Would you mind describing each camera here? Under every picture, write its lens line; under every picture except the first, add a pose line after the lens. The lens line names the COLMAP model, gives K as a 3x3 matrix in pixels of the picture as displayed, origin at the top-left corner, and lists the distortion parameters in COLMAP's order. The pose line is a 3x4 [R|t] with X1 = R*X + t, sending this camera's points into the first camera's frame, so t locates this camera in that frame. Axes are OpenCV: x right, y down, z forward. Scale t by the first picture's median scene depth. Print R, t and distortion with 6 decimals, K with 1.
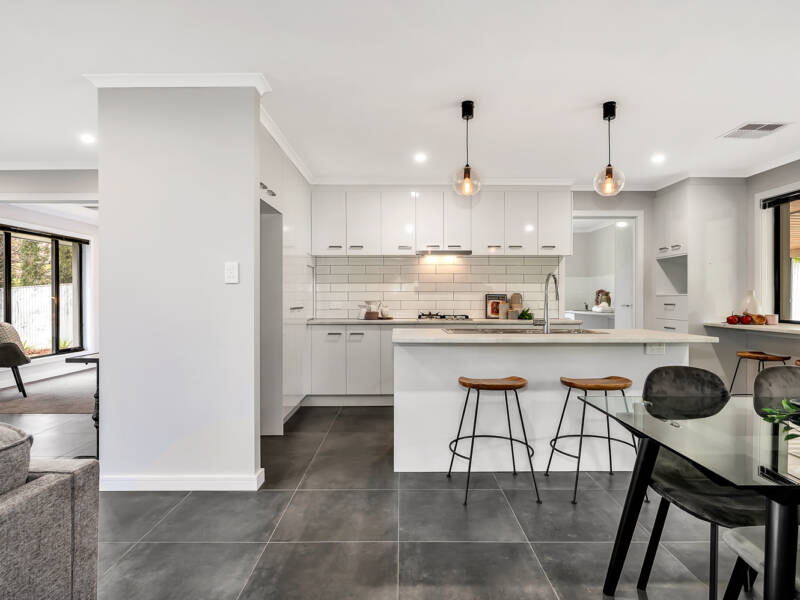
lens RADIAL K [[483.4, 0, 400.8], [0, 483.4, 297.1], [0, 0, 1]] dist [-0.000103, -0.000114]
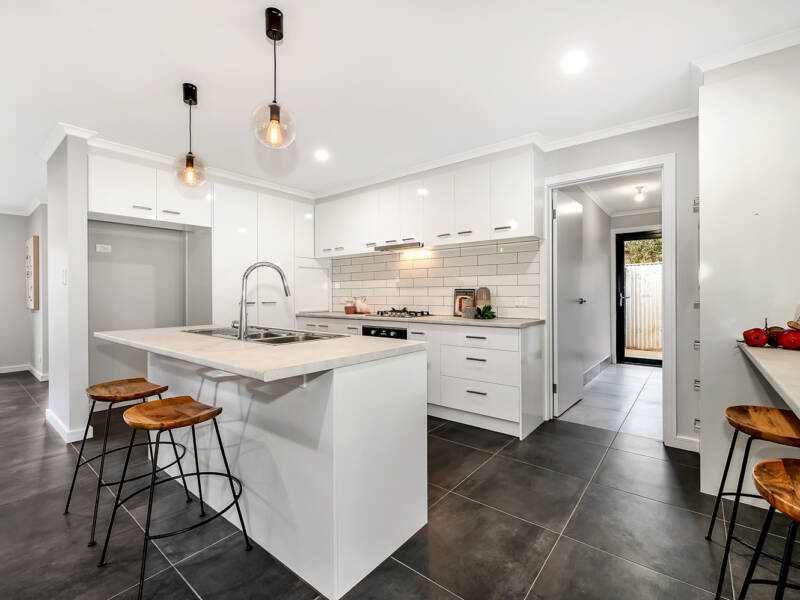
lens RADIAL K [[371.2, 0, 399.4], [0, 371.2, 292.3], [0, 0, 1]] dist [0.022457, 0.000362]
pose [[0.774868, -0.007872, -0.632074, 0.628213], [0.006092, 0.999969, -0.004985, 0.003246], [0.632094, 0.000012, 0.774892, 0.473766]]
